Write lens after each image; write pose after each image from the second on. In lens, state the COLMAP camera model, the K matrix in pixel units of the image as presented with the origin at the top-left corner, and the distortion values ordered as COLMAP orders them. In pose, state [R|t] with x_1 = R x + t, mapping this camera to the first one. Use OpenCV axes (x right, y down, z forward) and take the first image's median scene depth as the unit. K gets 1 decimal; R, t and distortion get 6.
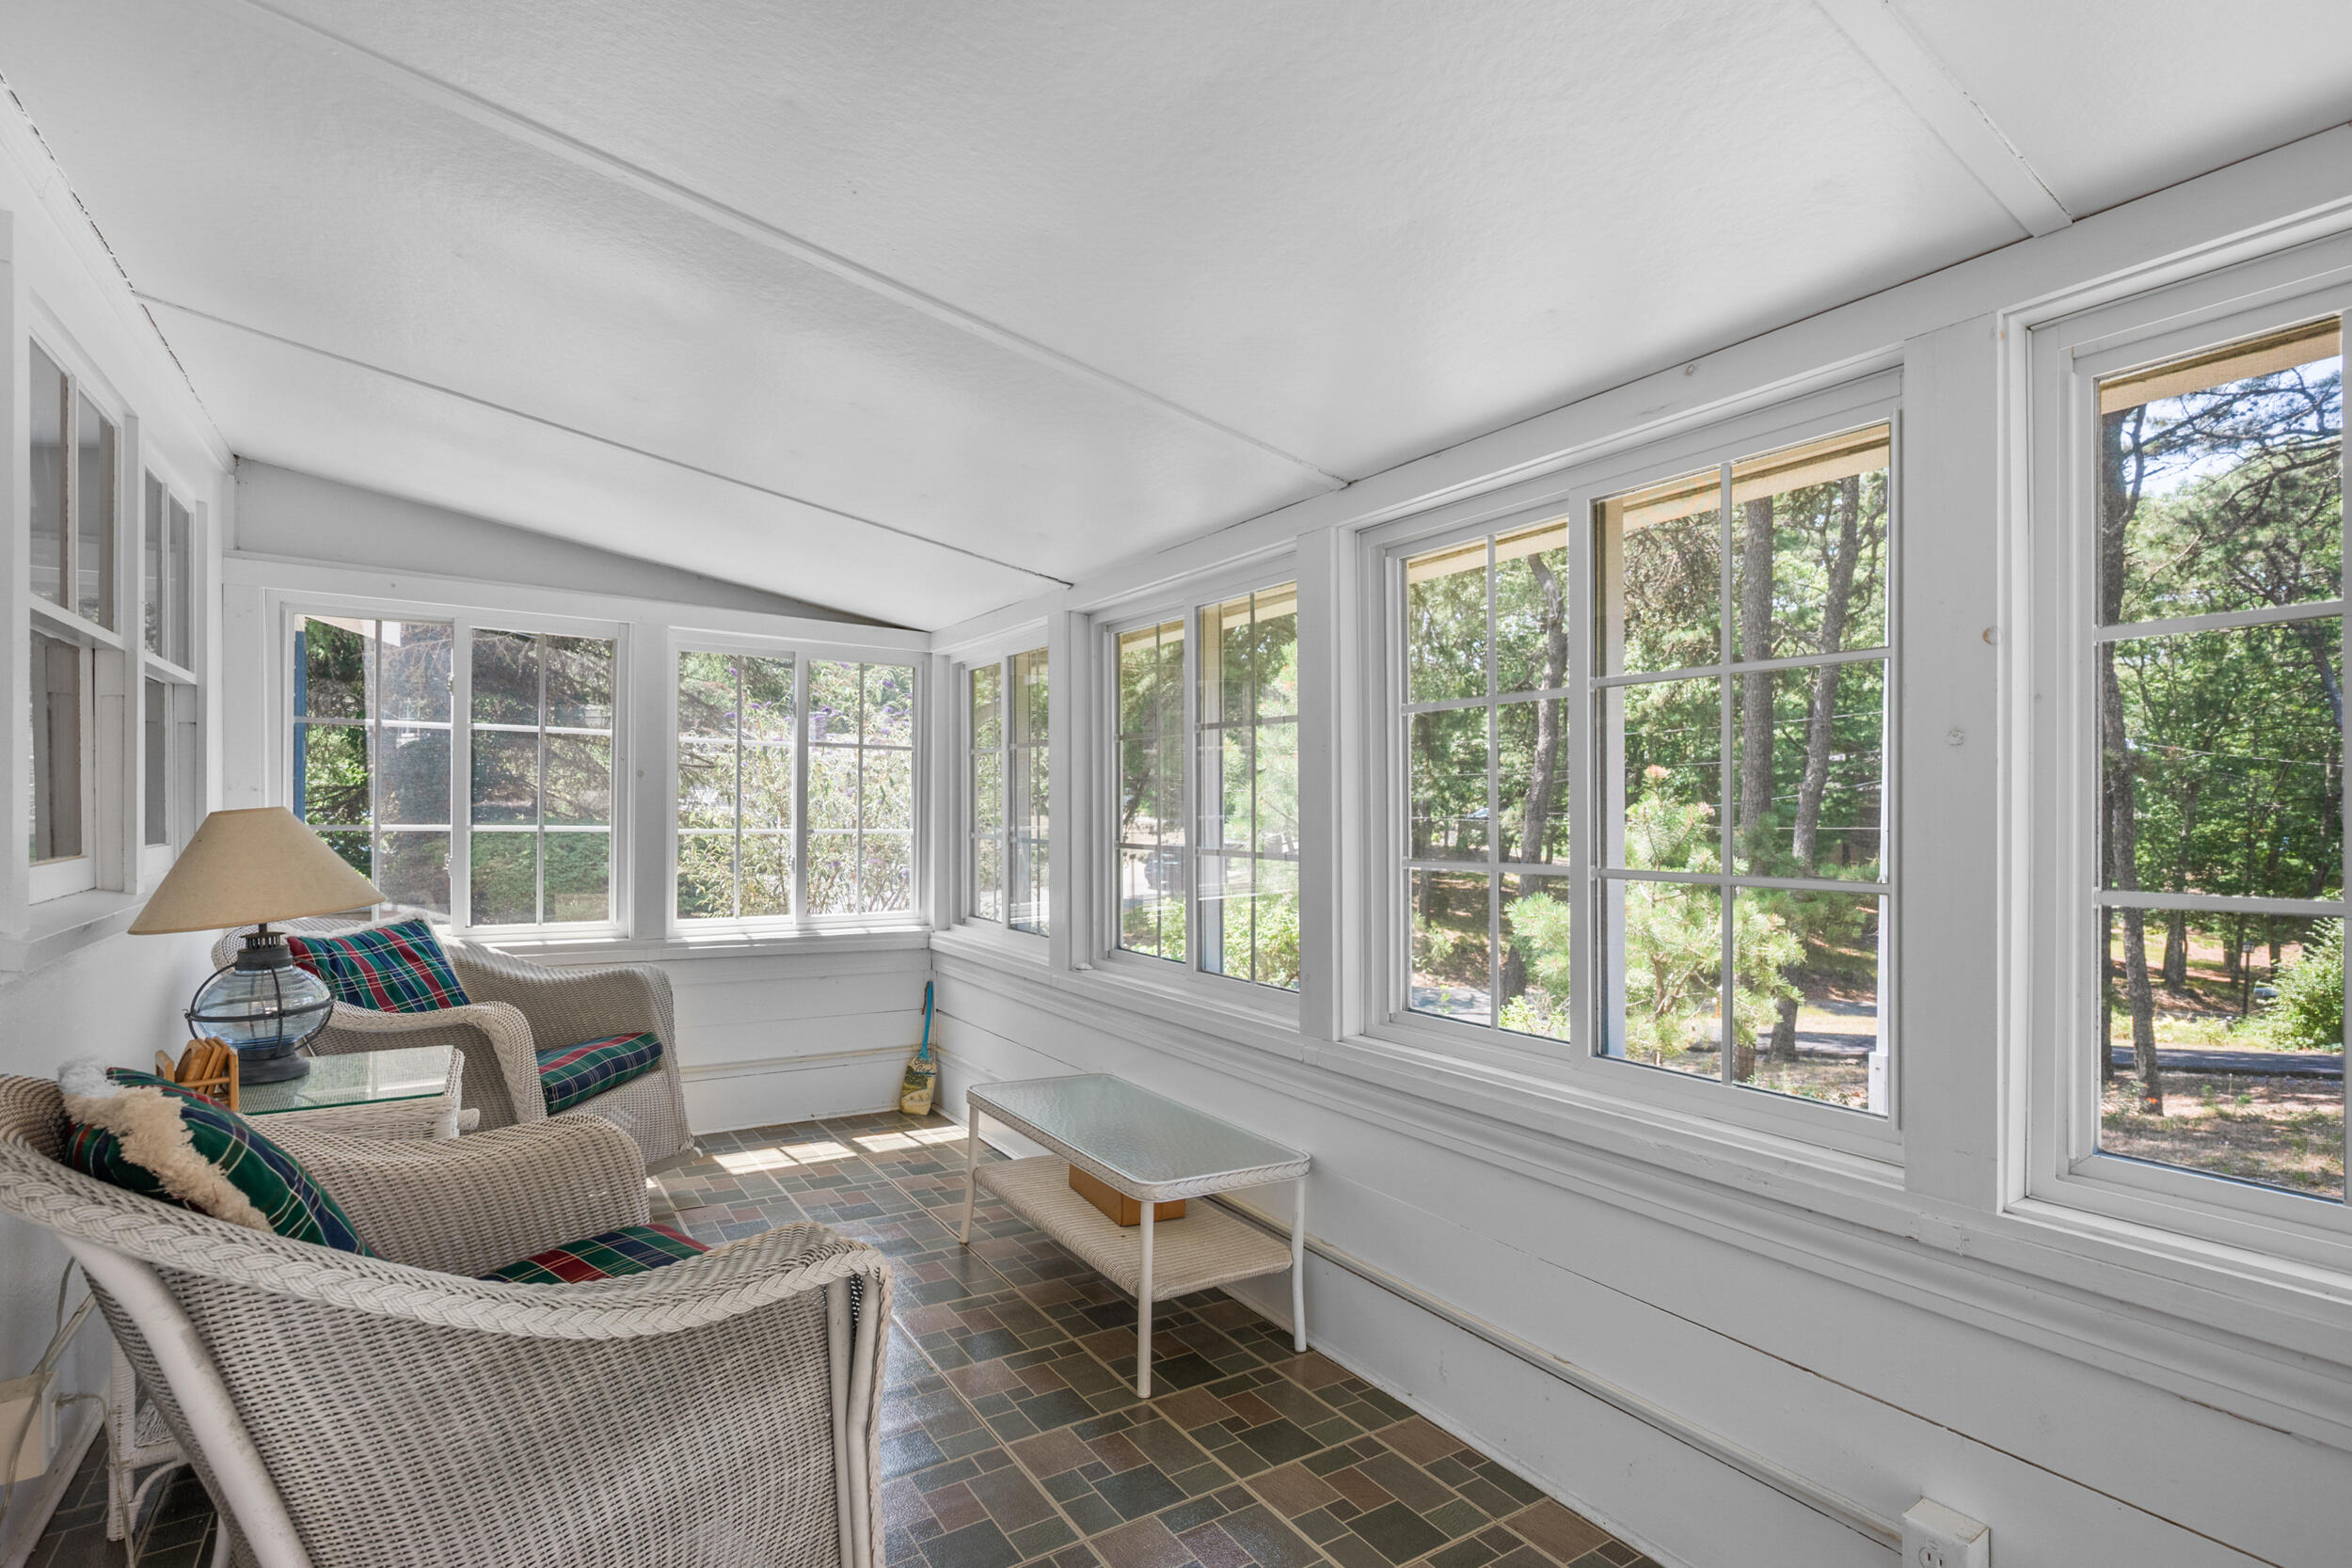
lens RADIAL K [[1110.1, 0, 1176.0], [0, 1110.1, 784.0], [0, 0, 1]] dist [0.039169, 0.000091]
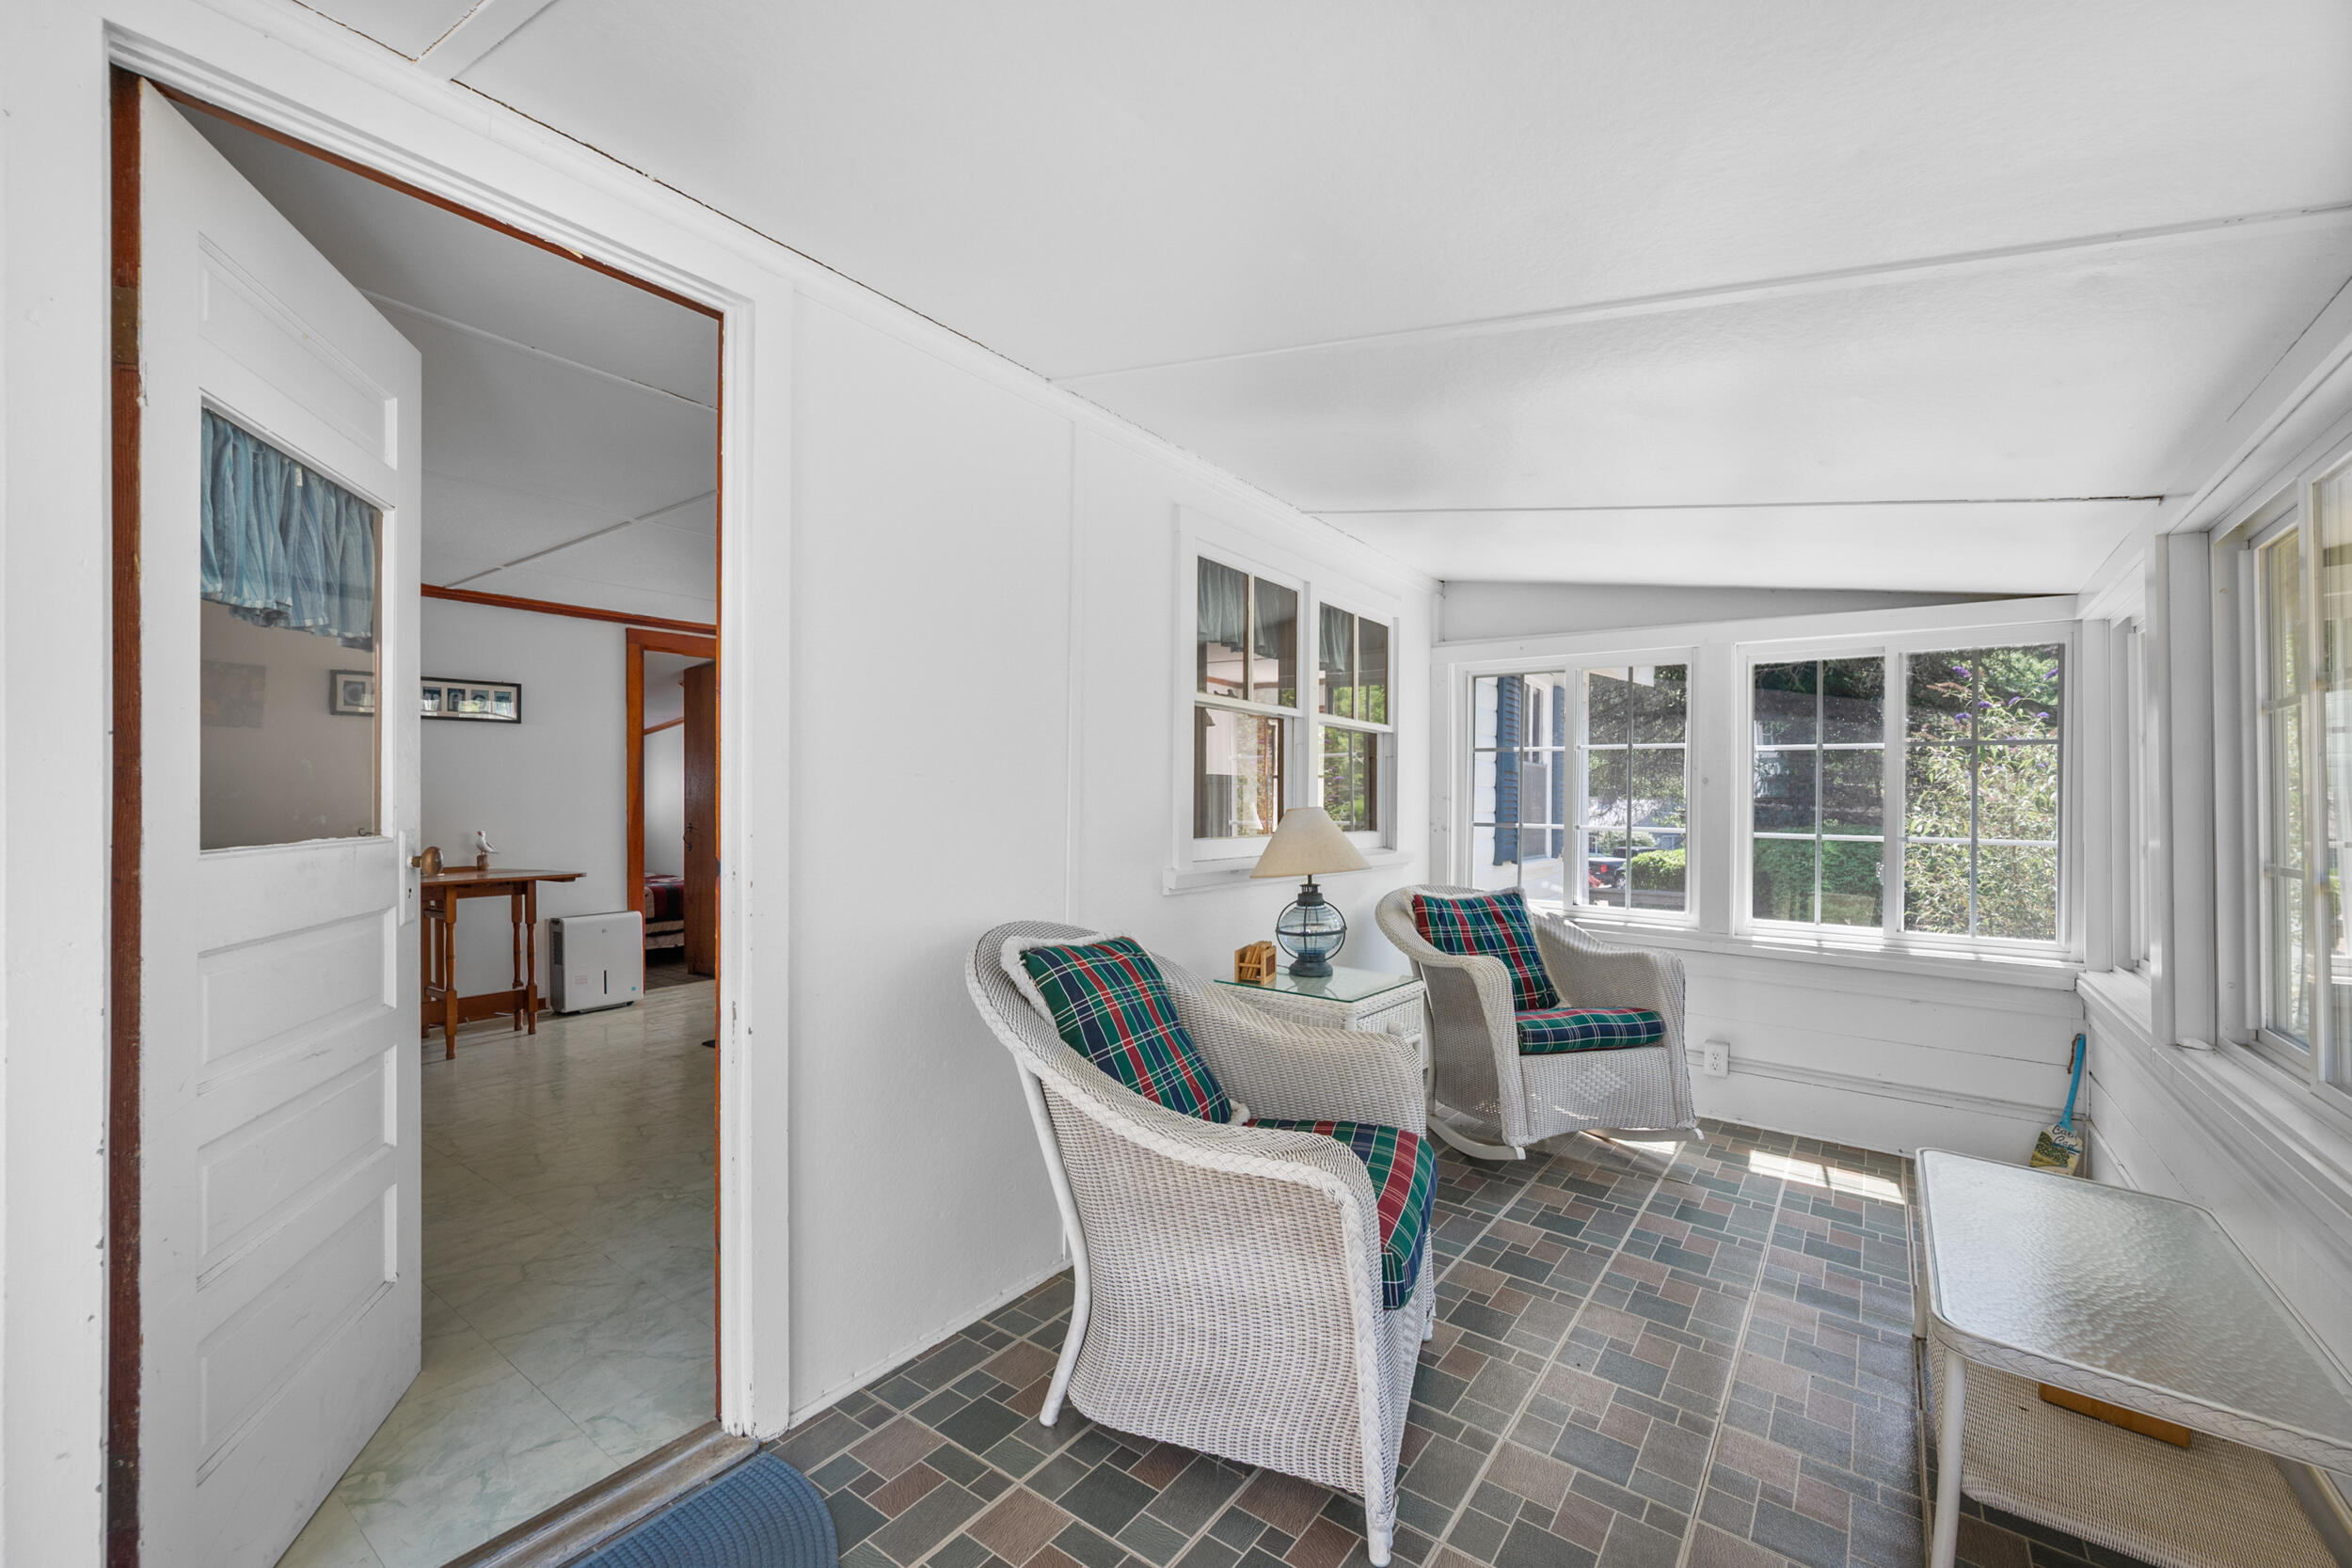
lens RADIAL K [[973.3, 0, 1181.1], [0, 973.3, 766.1], [0, 0, 1]] dist [0.000222, 0.000066]
pose [[0.360068, -0.043509, -0.931911, 0.262684], [0.010537, 0.999038, -0.042572, 0.013283], [0.932866, 0.005510, 0.360180, 0.201703]]
